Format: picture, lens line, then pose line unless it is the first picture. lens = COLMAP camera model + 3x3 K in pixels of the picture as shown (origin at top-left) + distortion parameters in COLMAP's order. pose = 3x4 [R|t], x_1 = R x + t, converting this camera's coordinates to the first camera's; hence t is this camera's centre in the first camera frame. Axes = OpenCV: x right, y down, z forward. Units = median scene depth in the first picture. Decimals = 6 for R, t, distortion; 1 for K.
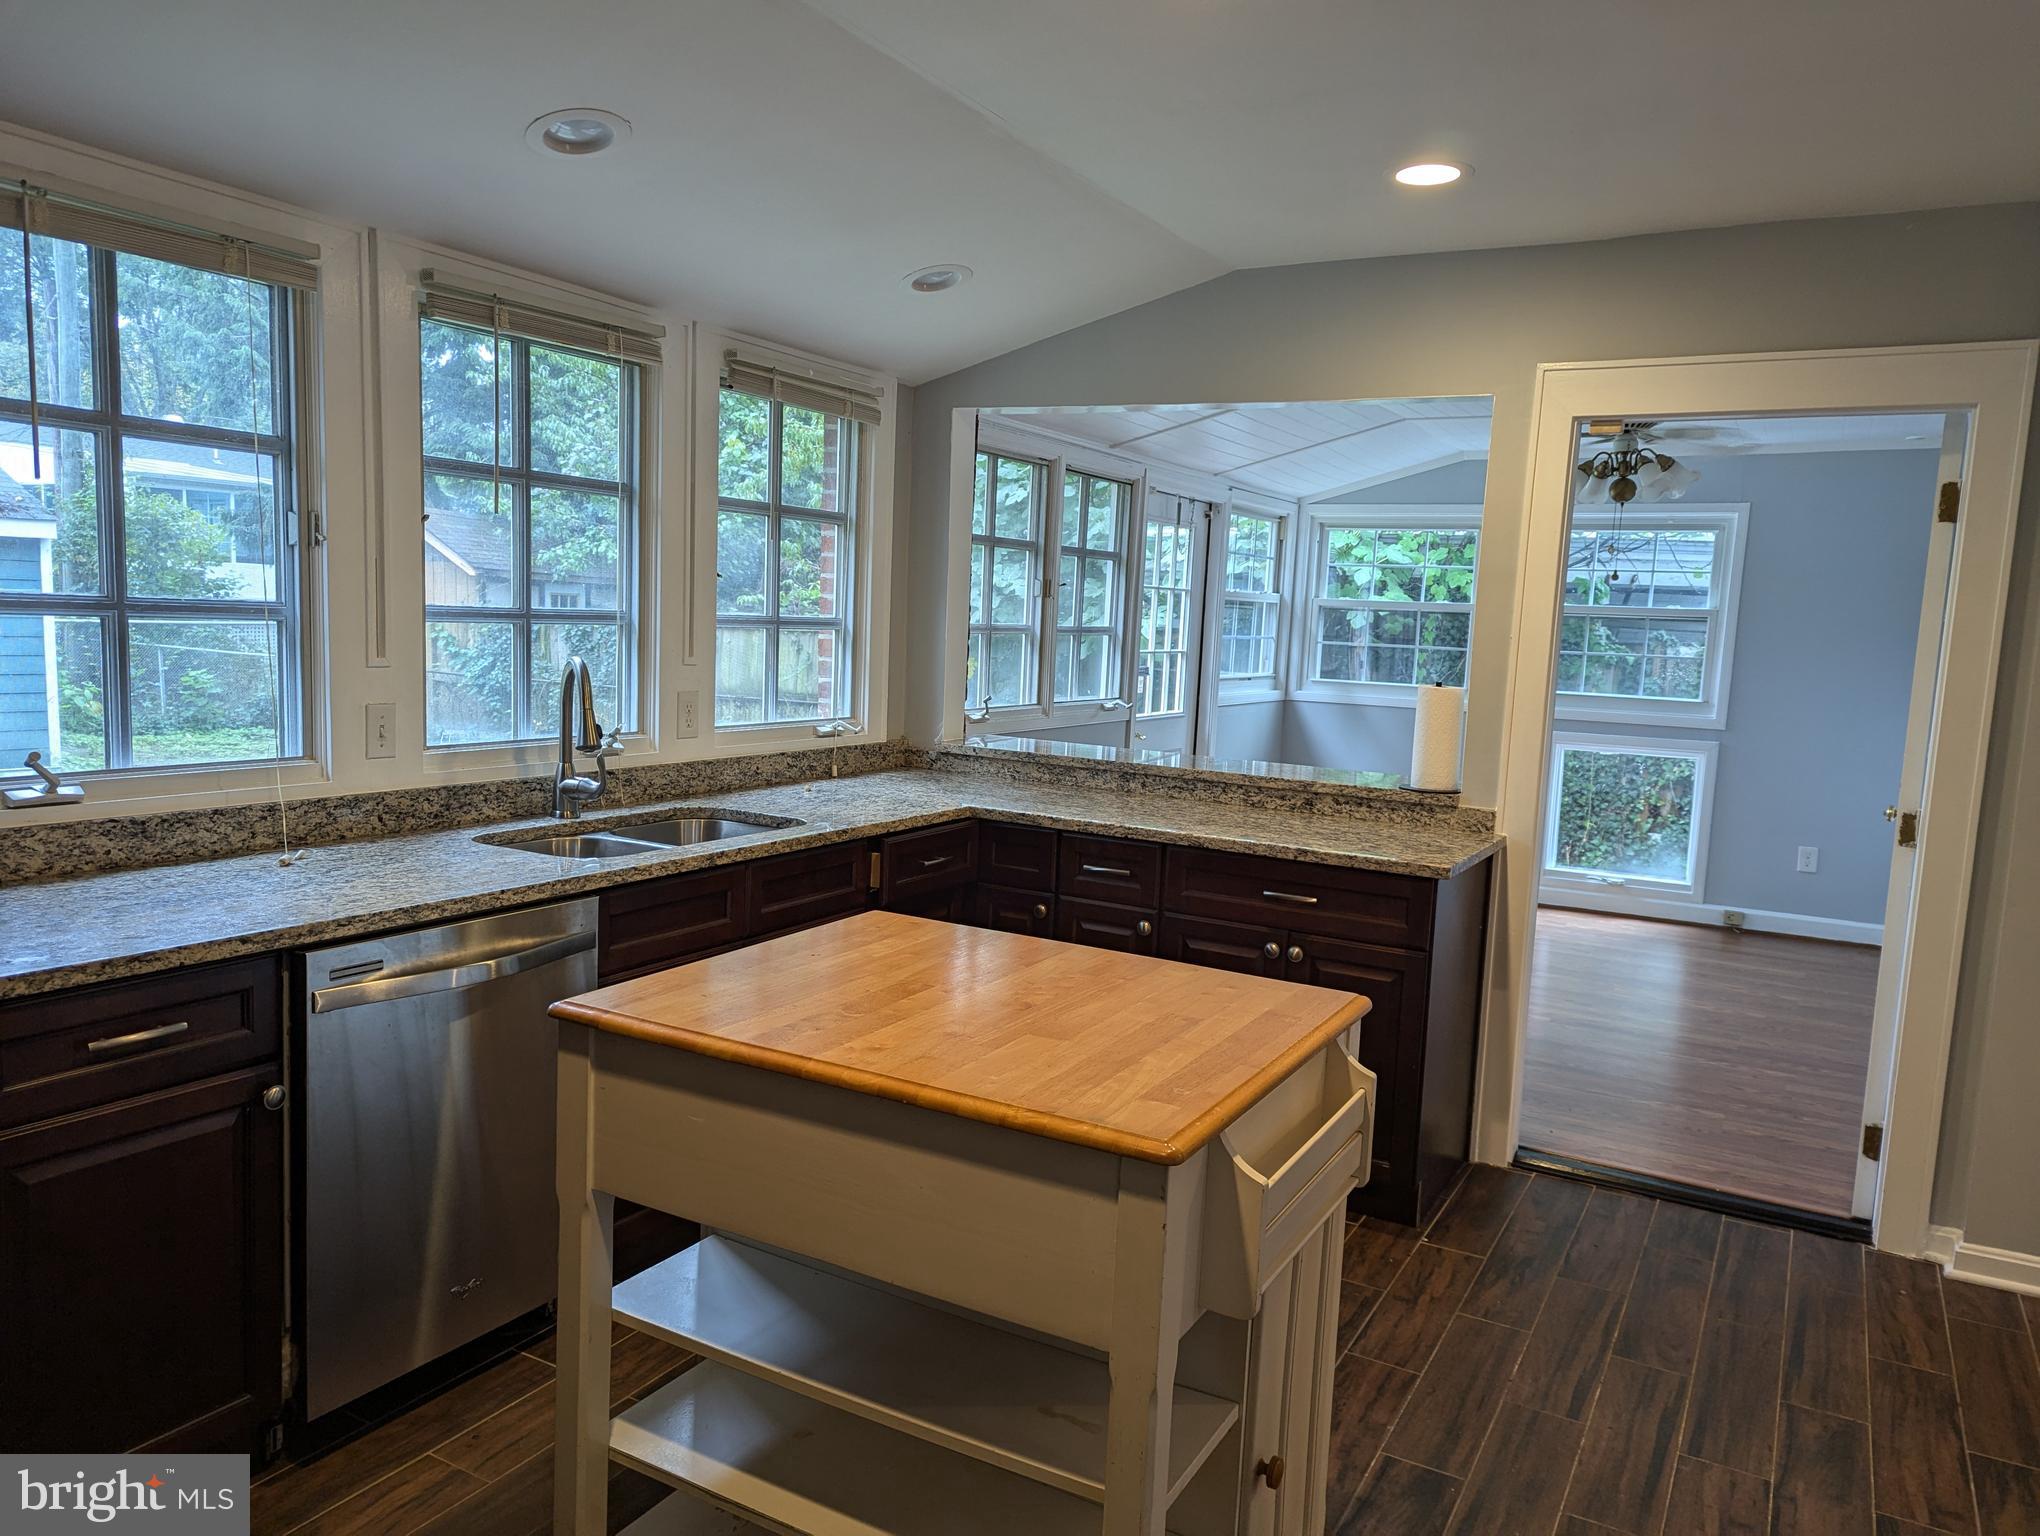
lens RADIAL K [[1428.9, 0, 1035.4], [0, 1428.9, 782.8], [0, 0, 1]] dist [0.073731, -0.068375]
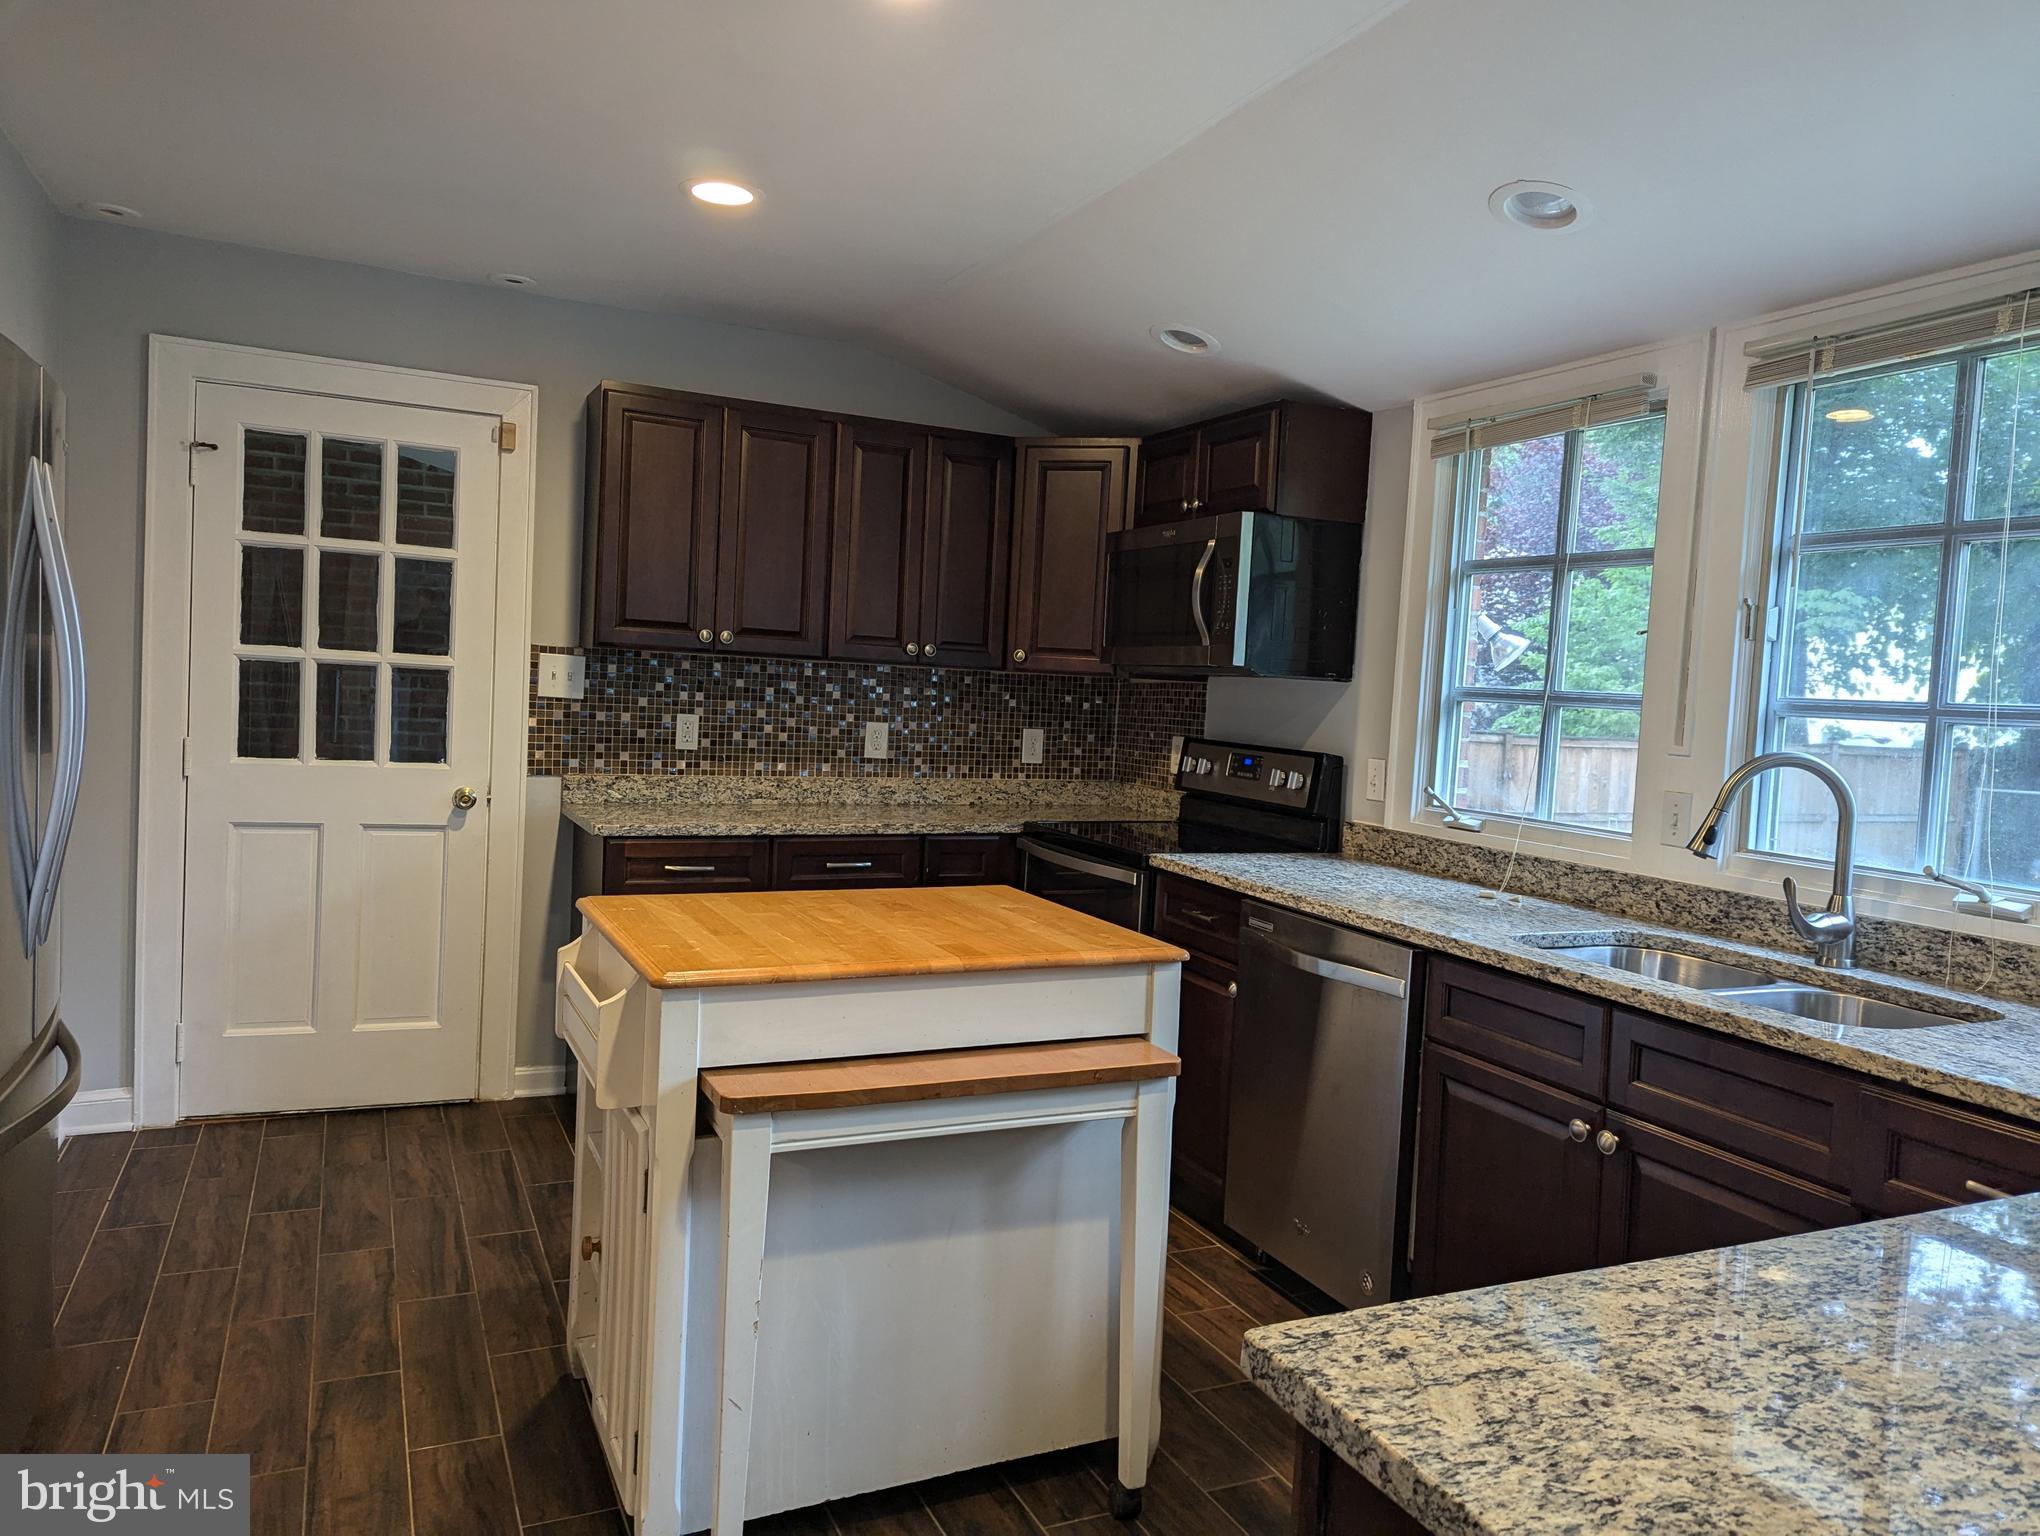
lens RADIAL K [[1428.9, 0, 1054.8], [0, 1428.9, 769.0], [0, 0, 1]] dist [0.073731, -0.068375]
pose [[-0.571284, -0.024742, -0.820379, 0.613091], [-0.173812, 0.980522, 0.091465, -0.086808], [0.802137, 0.194844, -0.564457, 1.212022]]
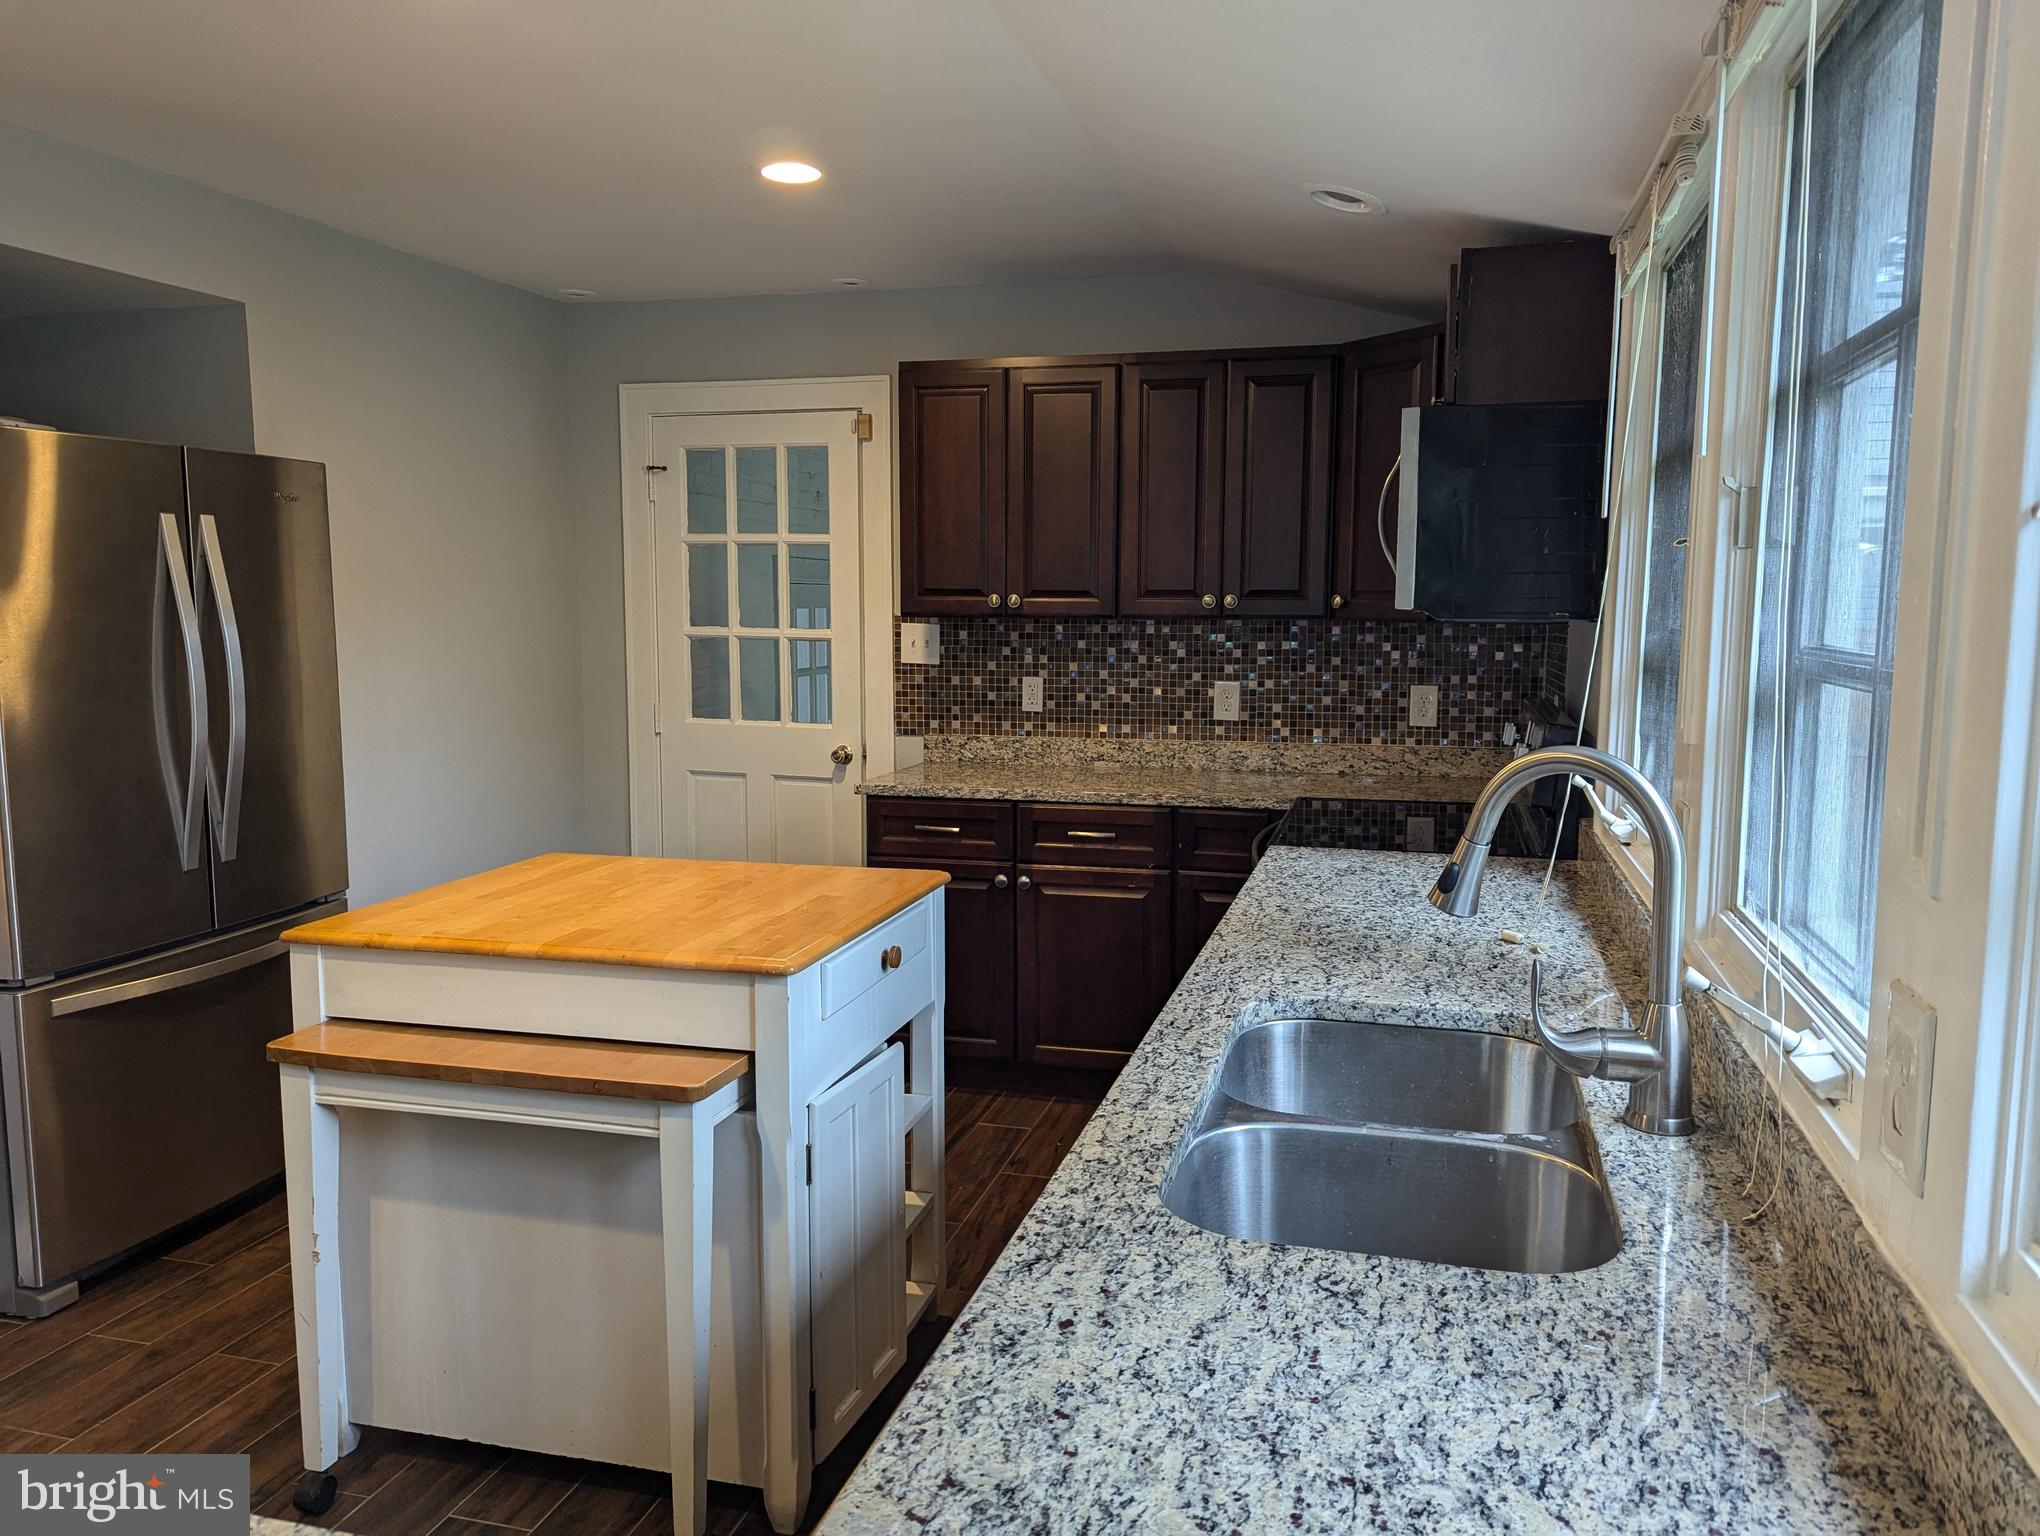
lens RADIAL K [[1428.9, 0, 1048.1], [0, 1428.9, 764.4], [0, 0, 1]] dist [0.073731, -0.068375]
pose [[-0.969885, -0.019135, -0.242810, -0.043746], [-0.074506, 0.972429, 0.220975, -0.184719], [0.231887, 0.232411, -0.944570, 1.504984]]
